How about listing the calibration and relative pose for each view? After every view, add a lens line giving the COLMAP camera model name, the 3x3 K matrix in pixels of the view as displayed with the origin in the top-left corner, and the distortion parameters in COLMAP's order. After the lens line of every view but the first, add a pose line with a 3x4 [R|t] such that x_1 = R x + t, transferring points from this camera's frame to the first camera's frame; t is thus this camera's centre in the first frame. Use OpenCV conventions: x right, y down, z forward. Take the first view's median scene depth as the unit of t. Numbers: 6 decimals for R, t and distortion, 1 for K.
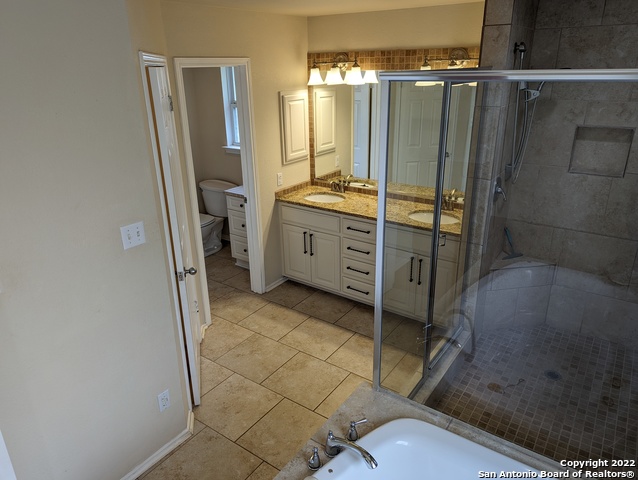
lens RADIAL K [[448.3, 0, 331.0], [0, 448.3, 236.8], [0, 0, 1]] dist [0.063955, -0.057334]
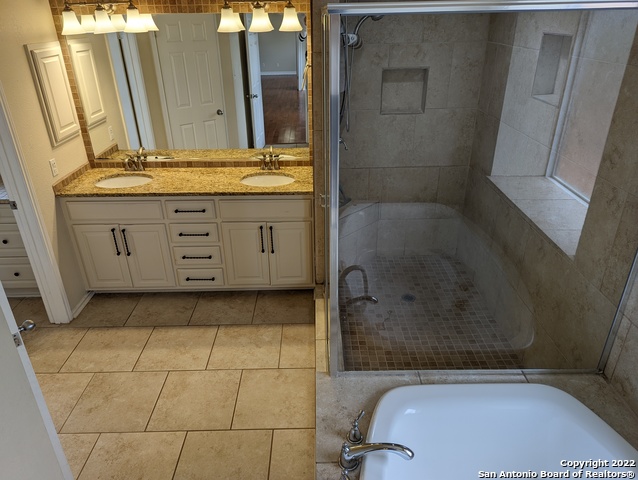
lens RADIAL K [[448.3, 0, 317.9], [0, 448.3, 238.5], [0, 0, 1]] dist [0.063955, -0.057334]
pose [[0.820402, -0.254832, 0.511862, -0.187891], [0.206816, 0.966835, 0.149860, -0.041906], [-0.533074, -0.017084, 0.845896, 0.149646]]
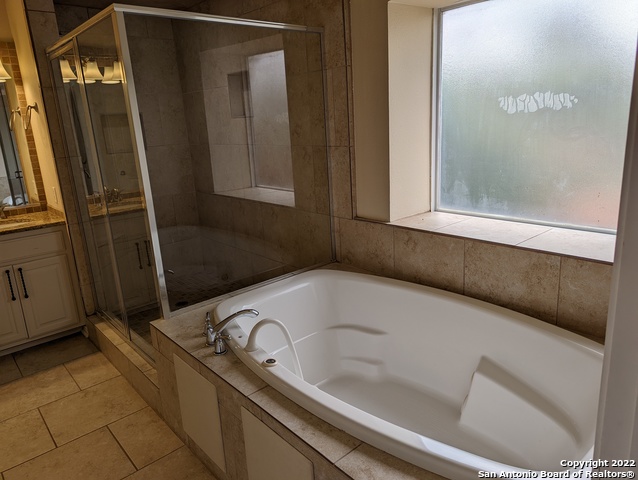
lens RADIAL K [[448.3, 0, 324.2], [0, 448.3, 236.6], [0, 0, 1]] dist [0.063955, -0.057334]
pose [[0.239358, -0.244944, 0.939527, -0.436732], [0.388249, 0.911070, 0.138613, 0.093298], [-0.889927, 0.331593, 0.313171, 0.168102]]
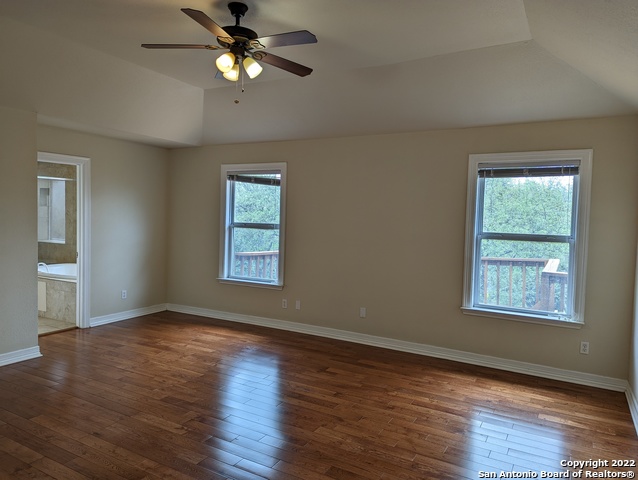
lens RADIAL K [[448.3, 0, 321.2], [0, 448.3, 239.1], [0, 0, 1]] dist [0.063955, -0.057334]
pose [[-0.083028, -0.032759, 0.996009, -1.835530], [0.317415, 0.946536, 0.057592, 0.376233], [-0.944645, 0.320930, -0.068191, -0.522389]]
